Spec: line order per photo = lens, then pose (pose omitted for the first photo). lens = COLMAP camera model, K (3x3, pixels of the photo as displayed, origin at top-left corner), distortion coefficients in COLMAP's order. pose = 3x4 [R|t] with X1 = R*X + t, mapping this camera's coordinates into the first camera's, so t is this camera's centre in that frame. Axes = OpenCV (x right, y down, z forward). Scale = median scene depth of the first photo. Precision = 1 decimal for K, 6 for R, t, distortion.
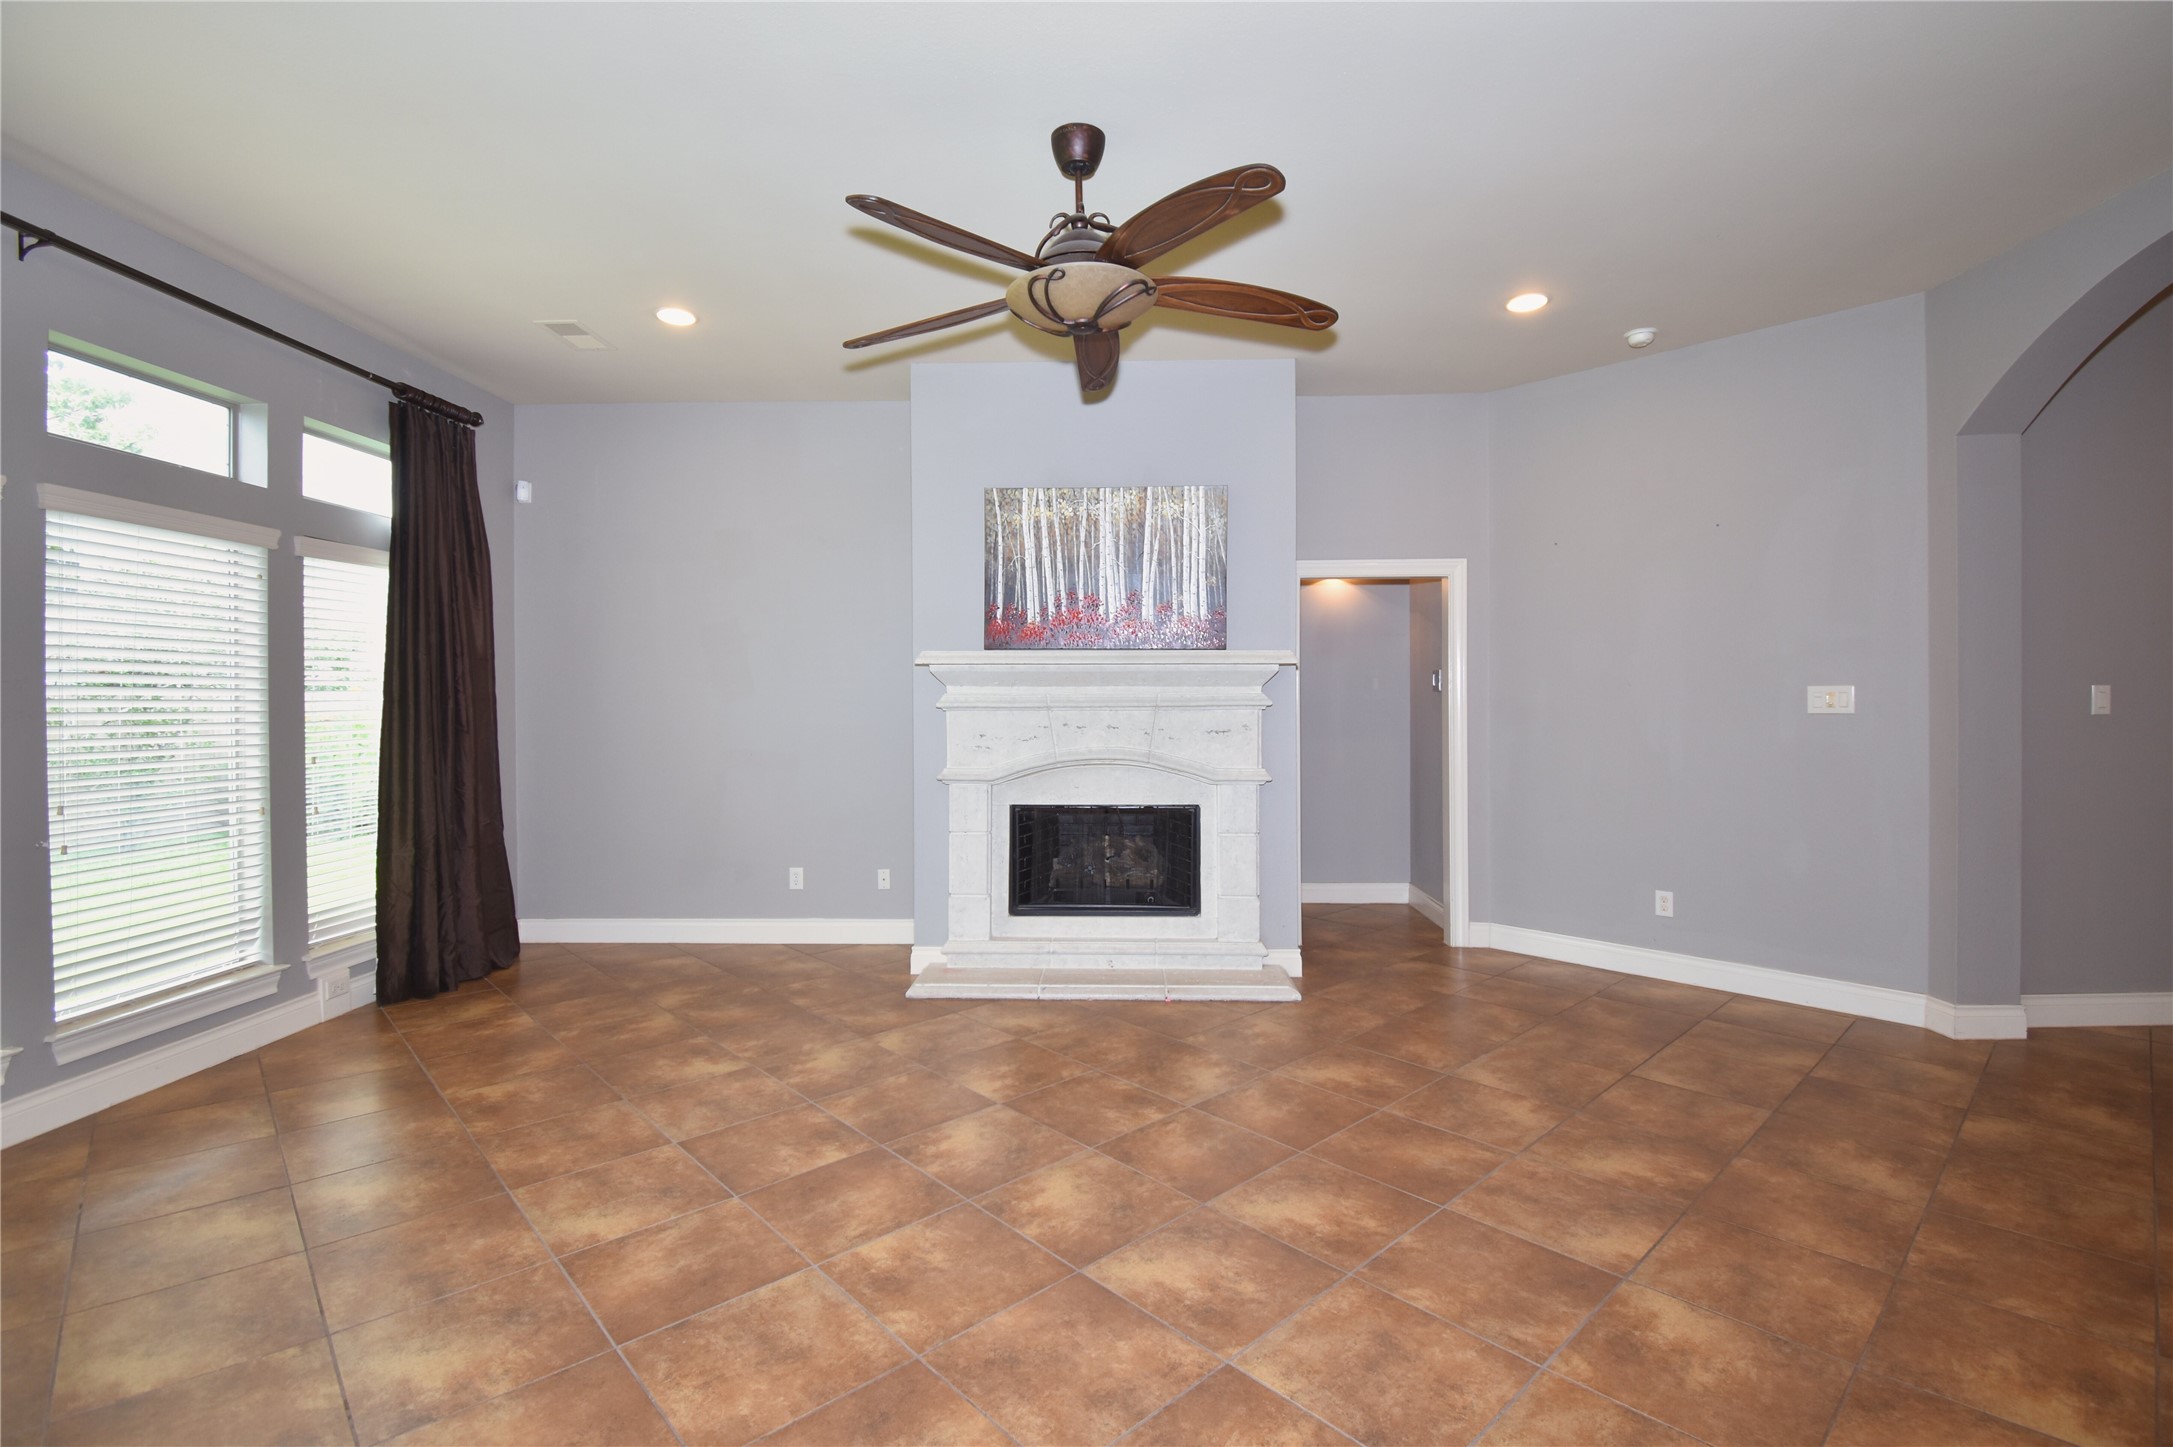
lens RADIAL K [[982.4, 0, 1097.0], [0, 982.4, 705.5], [0, 0, 1]] dist [0.024497, -0.029299]
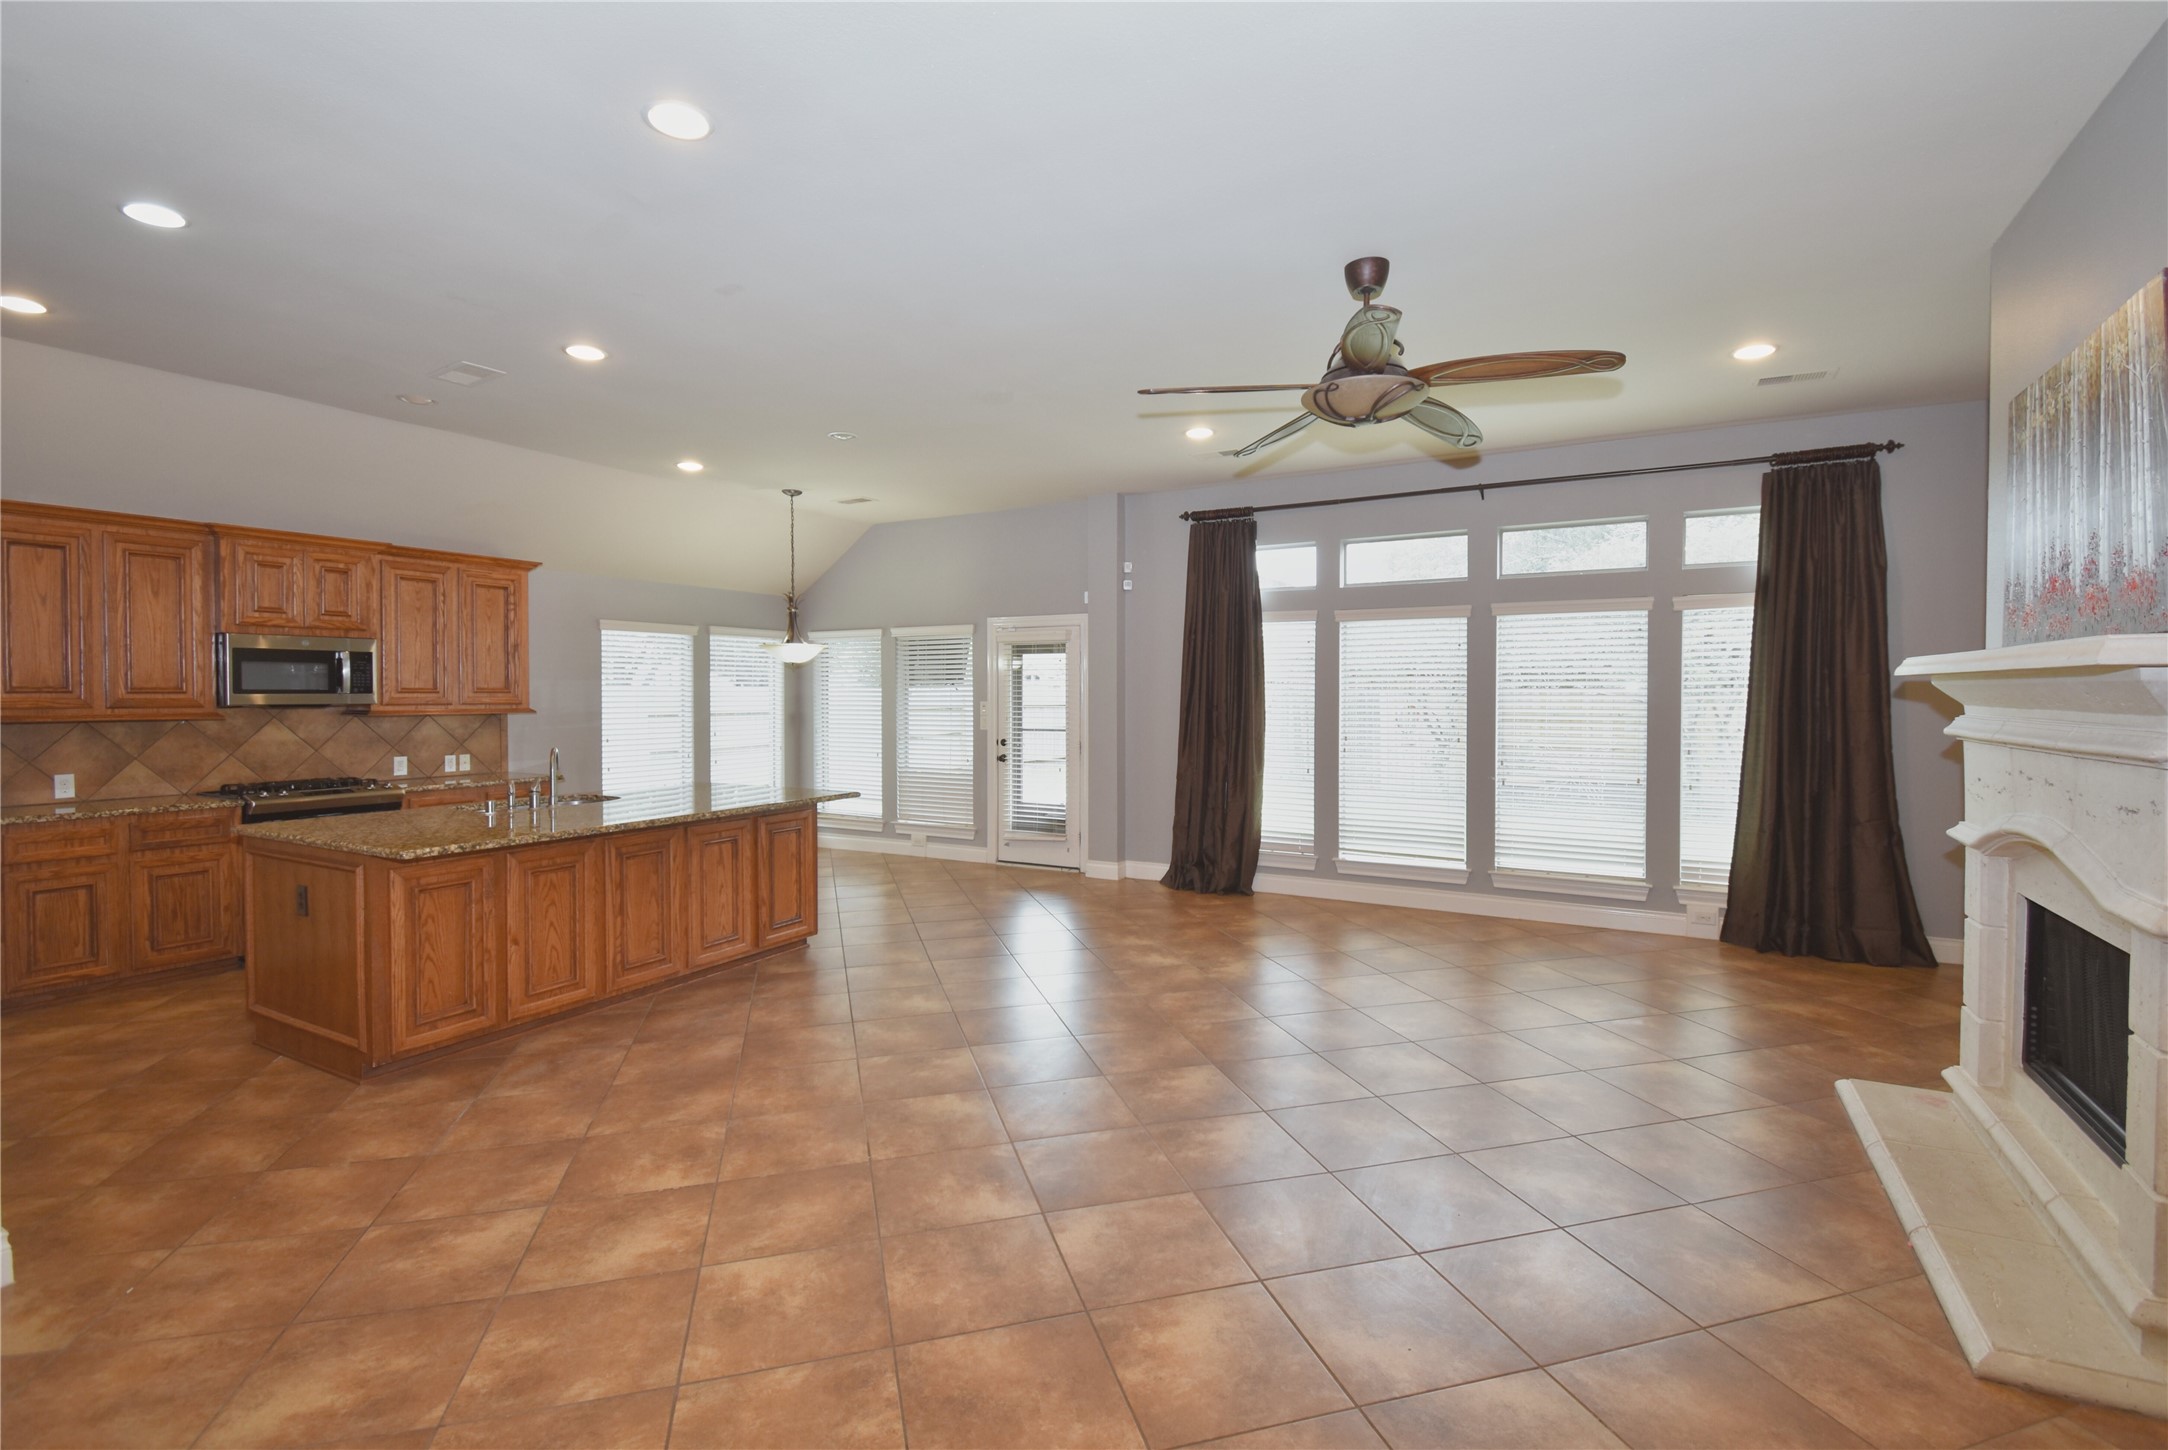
lens RADIAL K [[977.5, 0, 1088.3], [0, 977.5, 712.1], [0, 0, 1]] dist [0.028574, -0.031848]
pose [[-0.458464, 0.020871, -0.888468, 0.751797], [-0.001702, 0.999702, 0.024362, -0.030052], [0.888712, 0.012681, -0.458291, 0.765677]]
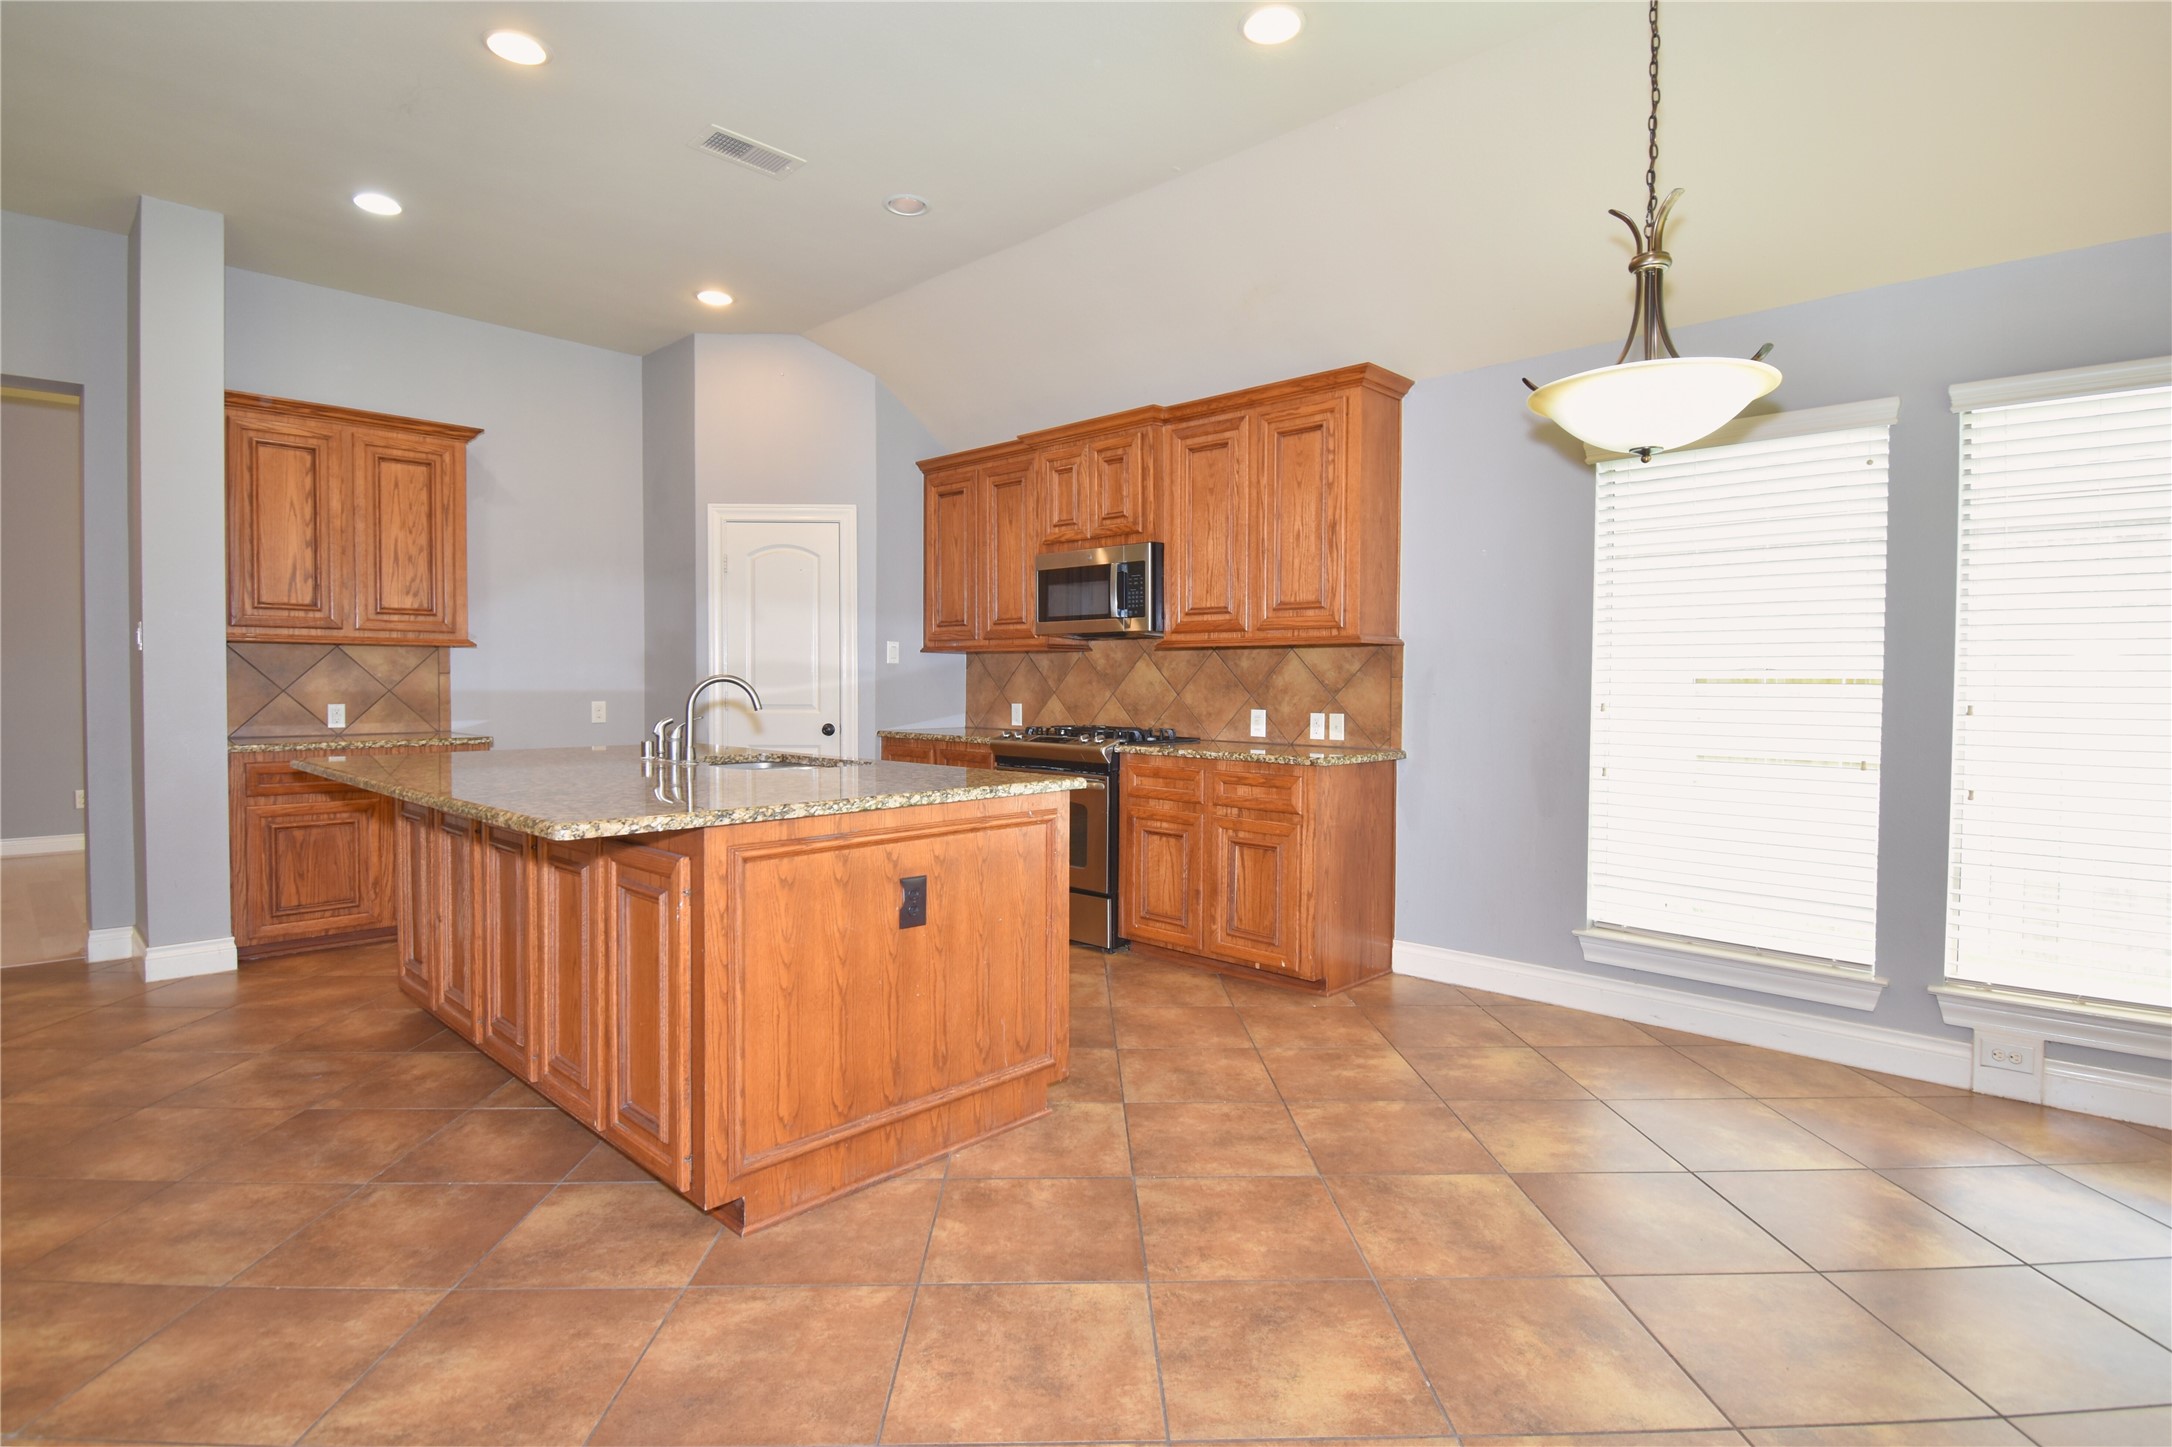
lens RADIAL K [[1074.1, 0, 1097.3], [0, 1074.1, 710.7], [0, 0, 1]] dist [0.025766, -0.032935]
pose [[-0.747316, -0.019598, 0.664180, -0.568301], [0.000443, 0.999550, 0.029993, 0.035581], [-0.664469, 0.022708, -0.746971, 0.174198]]
